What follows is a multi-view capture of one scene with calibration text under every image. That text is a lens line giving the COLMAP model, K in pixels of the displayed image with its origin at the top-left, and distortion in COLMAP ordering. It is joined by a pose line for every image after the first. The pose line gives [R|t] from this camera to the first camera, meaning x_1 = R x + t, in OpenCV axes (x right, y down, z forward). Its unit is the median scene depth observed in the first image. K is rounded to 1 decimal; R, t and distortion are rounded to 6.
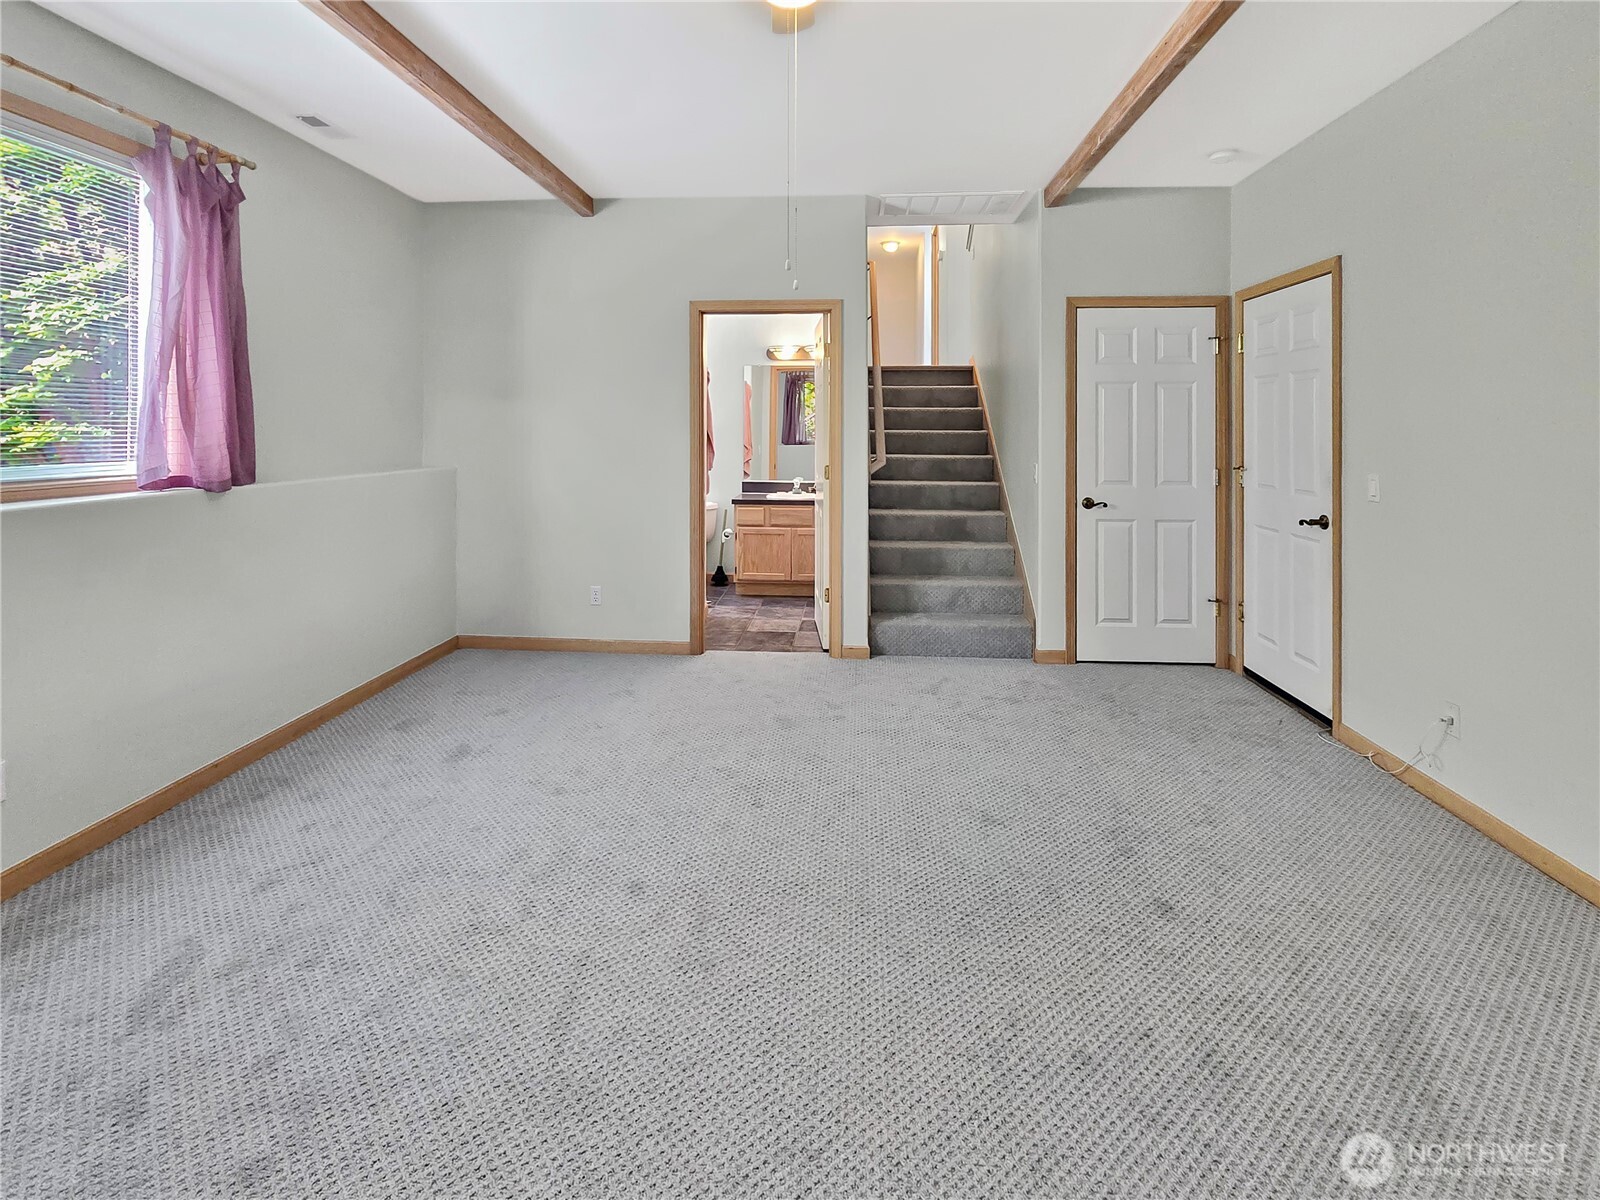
lens RADIAL K [[802.2, 0, 801.4], [0, 802.2, 561.6], [0, 0, 1]] dist [-0.000984, -0.000286]
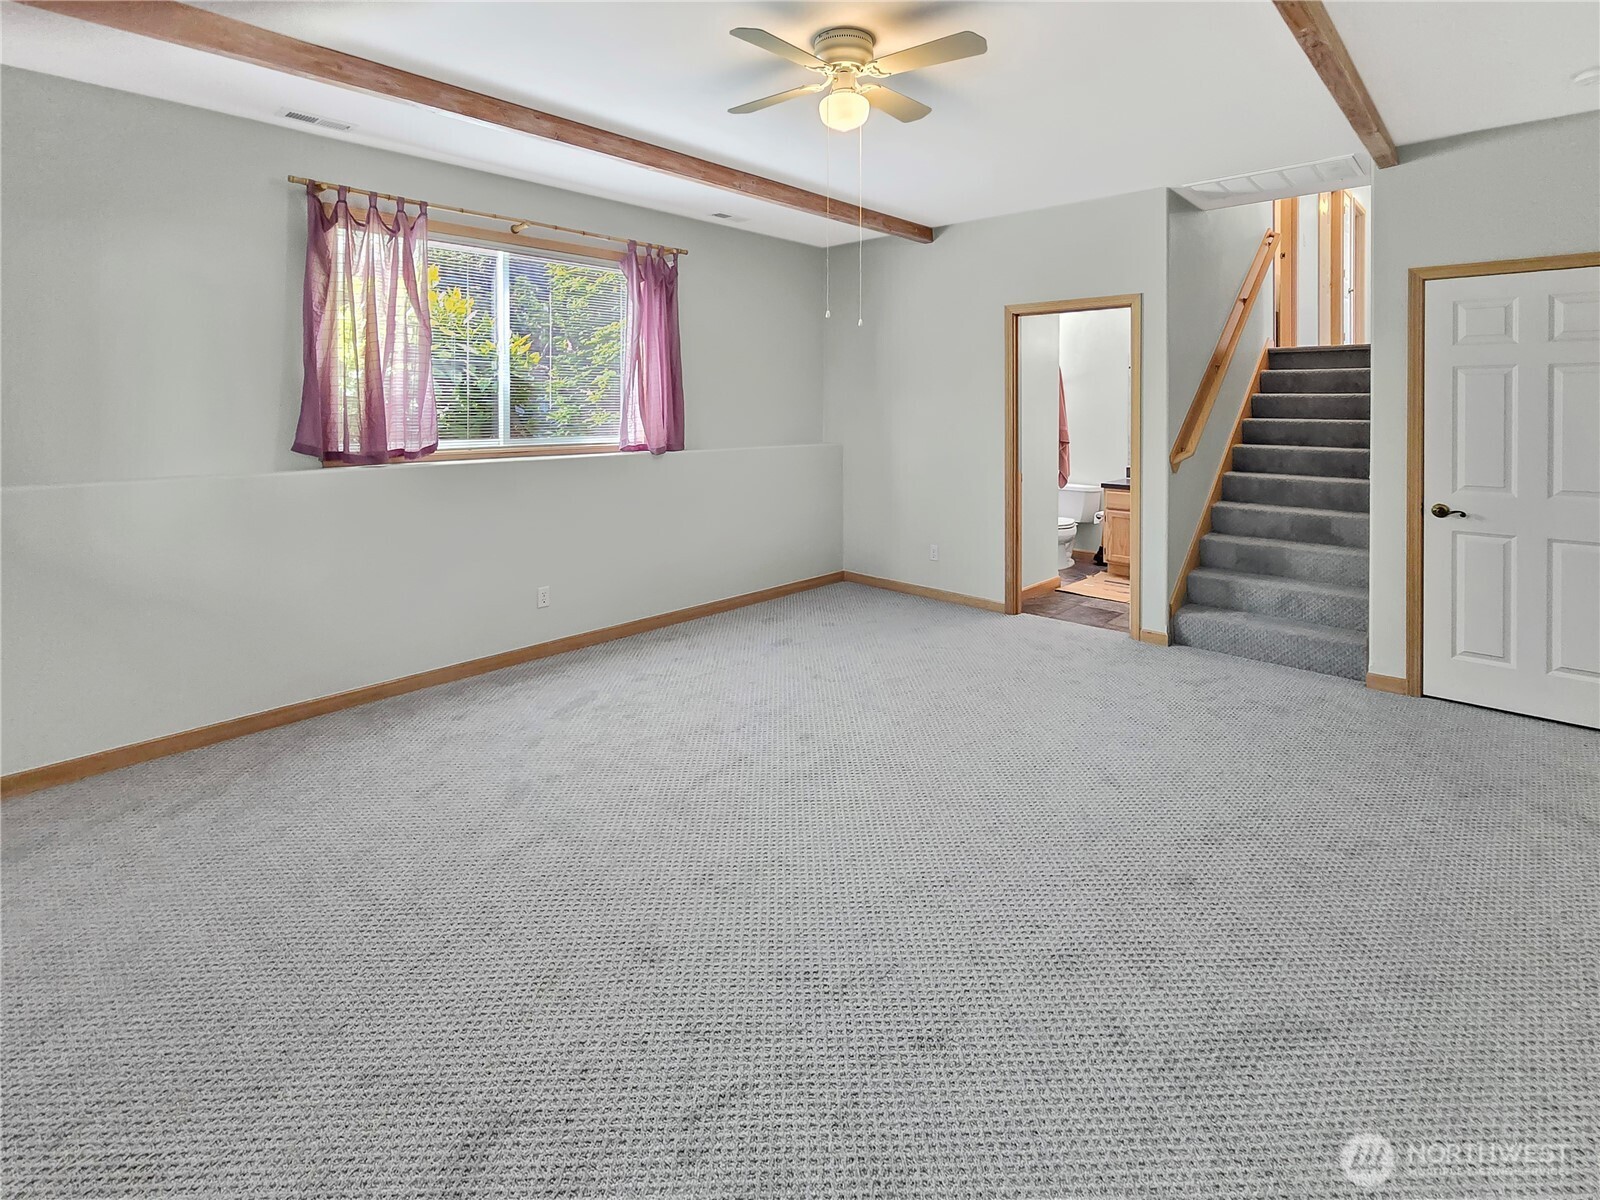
lens RADIAL K [[759.1, 0, 800.0], [0, 759.1, 600.0], [0, 0, 1]] dist [0.001703, 0.000308]
pose [[0.784622, 0.156004, -0.600026, 0.318982], [-0.104815, 0.987271, 0.119624, -0.004551], [0.611050, -0.030968, 0.790986, -0.057840]]
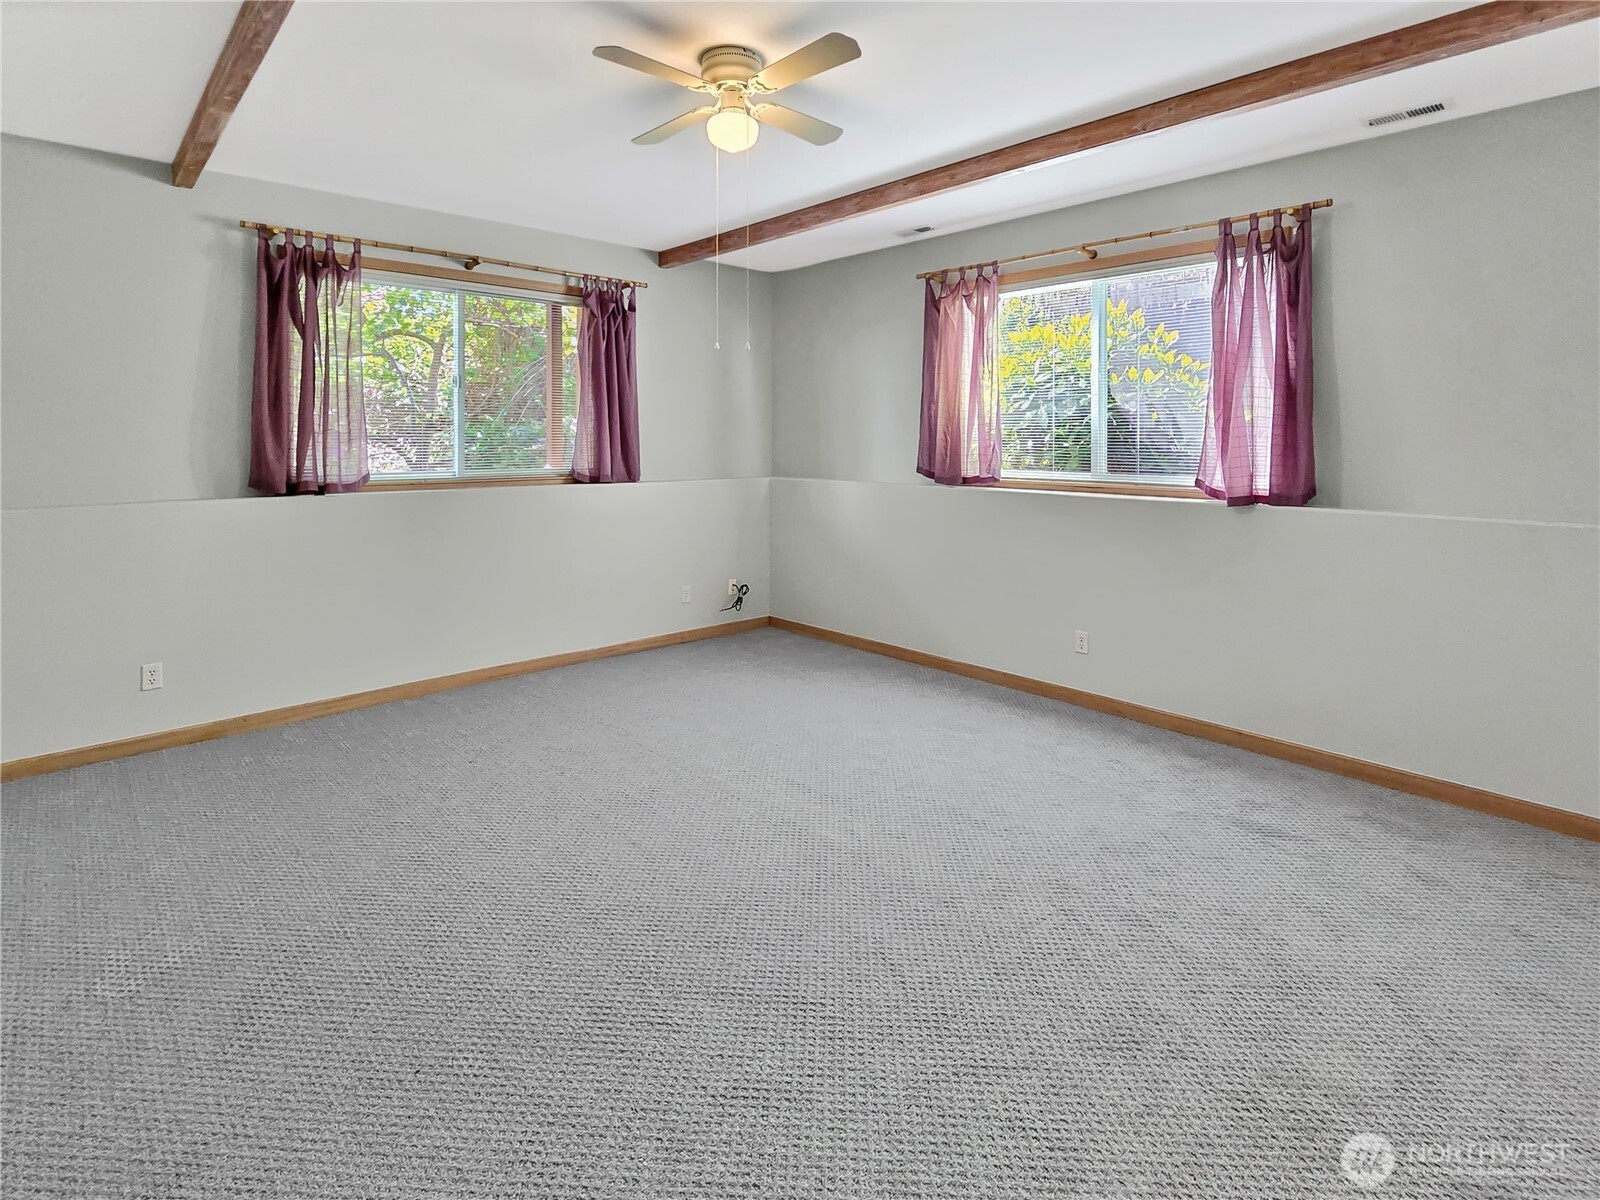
lens RADIAL K [[759.1, 0, 800.0], [0, 759.1, 600.0], [0, 0, 1]] dist [0.001703, 0.000308]
pose [[-0.673455, 0.163755, -0.720863, 0.342233], [-0.121240, 0.937483, 0.326230, -0.150091], [0.729219, 0.307098, -0.611499, 0.753925]]
